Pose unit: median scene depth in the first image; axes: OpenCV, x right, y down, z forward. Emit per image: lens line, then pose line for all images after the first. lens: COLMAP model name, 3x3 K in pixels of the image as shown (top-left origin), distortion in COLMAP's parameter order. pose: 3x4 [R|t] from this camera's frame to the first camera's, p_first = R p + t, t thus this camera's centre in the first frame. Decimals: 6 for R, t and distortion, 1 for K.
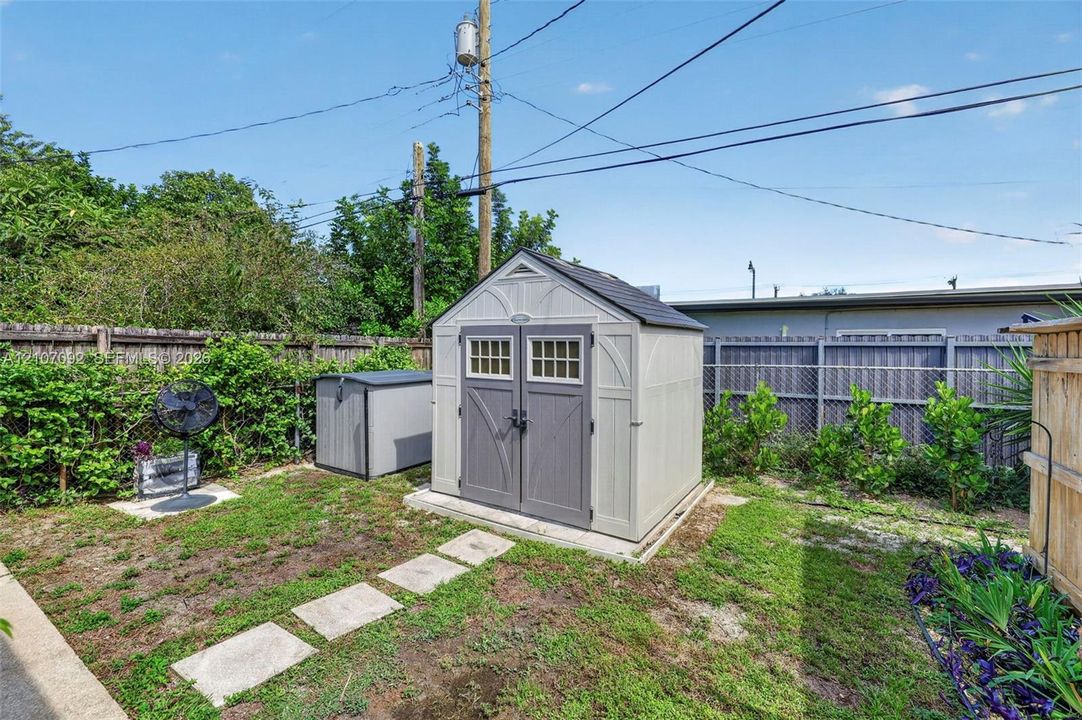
lens RADIAL K [[465.6, 0, 547.2], [0, 465.6, 352.4], [0, 0, 1]] dist [0.001061, -0.000527]
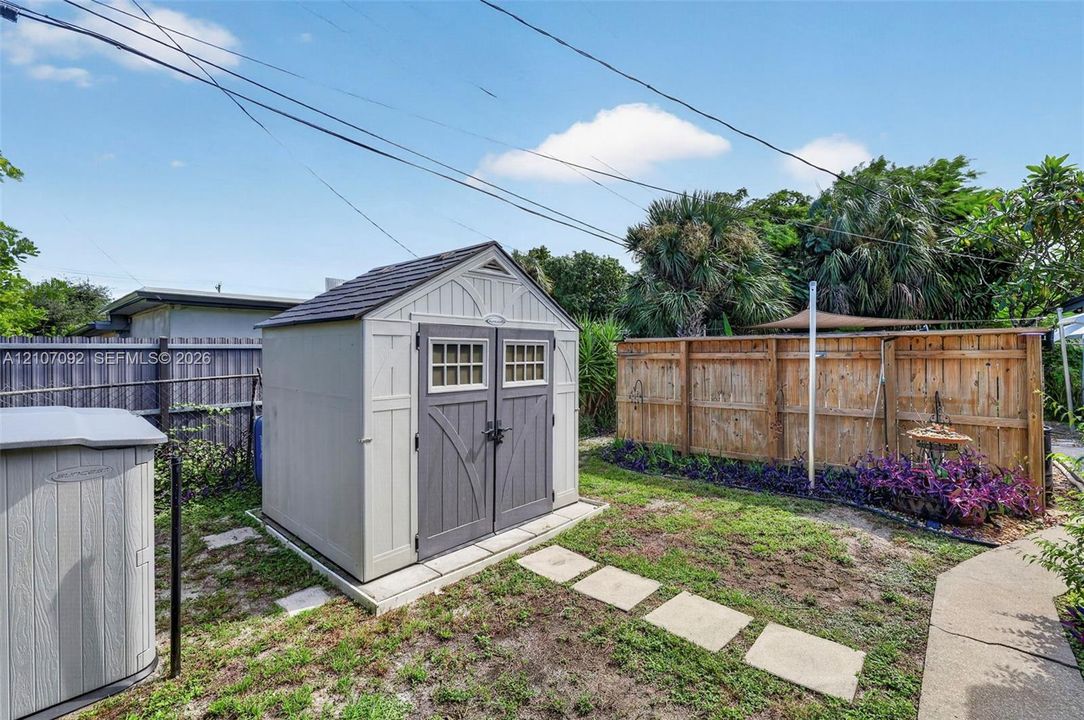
lens RADIAL K [[466.5, 0, 549.2], [0, 466.5, 356.2], [0, 0, 1]] dist [0.001061, -0.000527]
pose [[0.159864, -0.021060, 0.986914, -0.954831], [0.013711, 0.999723, 0.019113, -0.017981], [-0.987044, 0.010476, 0.160108, 0.761004]]
